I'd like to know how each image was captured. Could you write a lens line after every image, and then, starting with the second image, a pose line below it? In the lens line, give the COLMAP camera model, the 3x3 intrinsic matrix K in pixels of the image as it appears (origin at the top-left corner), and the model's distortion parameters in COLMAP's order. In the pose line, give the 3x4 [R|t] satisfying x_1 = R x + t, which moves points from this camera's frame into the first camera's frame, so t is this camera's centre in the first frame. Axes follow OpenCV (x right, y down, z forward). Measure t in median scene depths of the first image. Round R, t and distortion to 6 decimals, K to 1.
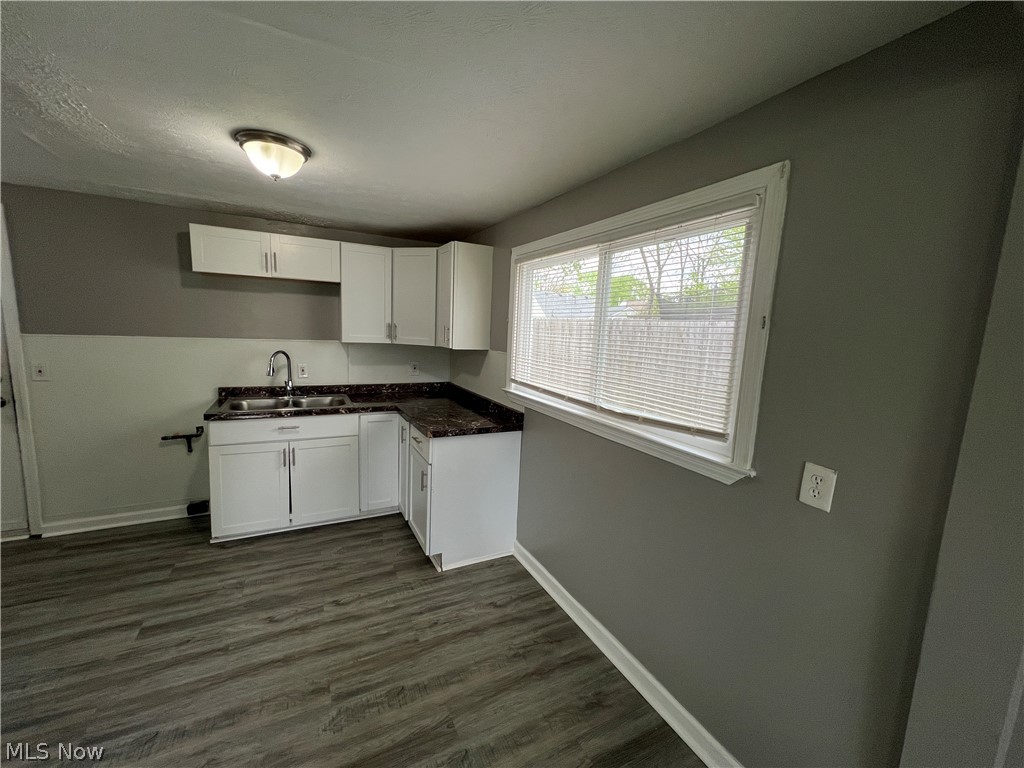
lens RADIAL K [[410.1, 0, 511.8], [0, 410.1, 385.8], [0, 0, 1]] dist [0.000276, -0.000156]
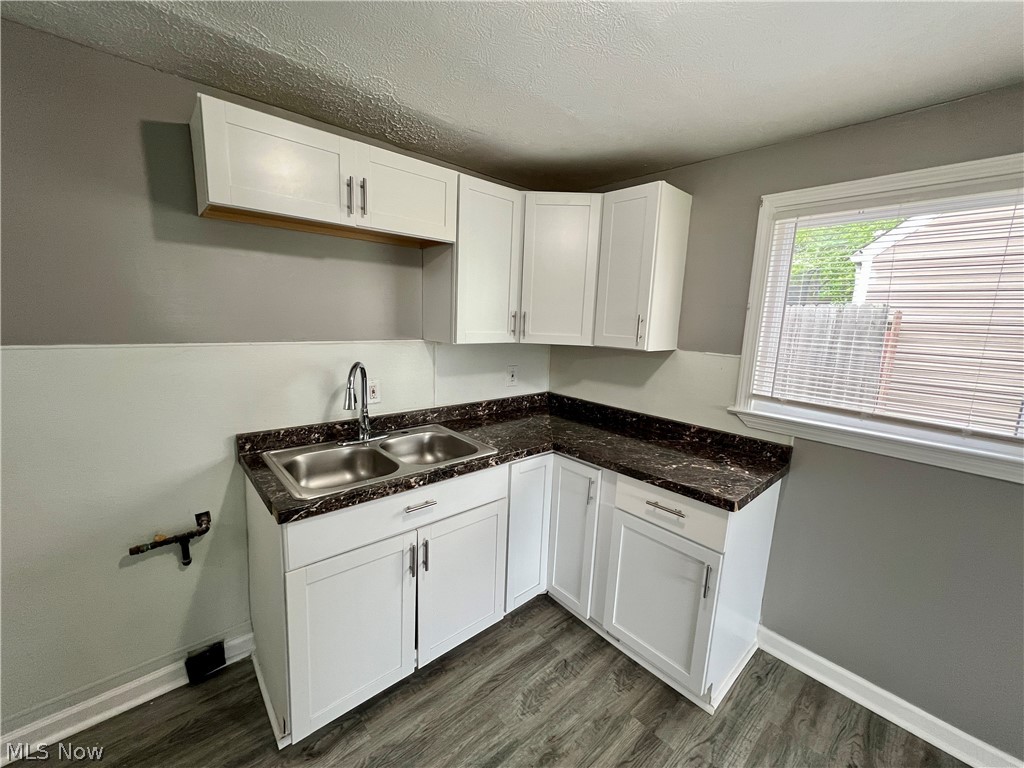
lens RADIAL K [[410.1, 0, 511.8], [0, 410.1, 385.8], [0, 0, 1]] dist [0.000276, -0.000156]
pose [[0.969008, -0.048054, 0.242311, -0.500650], [0.038065, 0.998228, 0.045740, -0.070706], [-0.244079, -0.035099, 0.969120, 0.407215]]
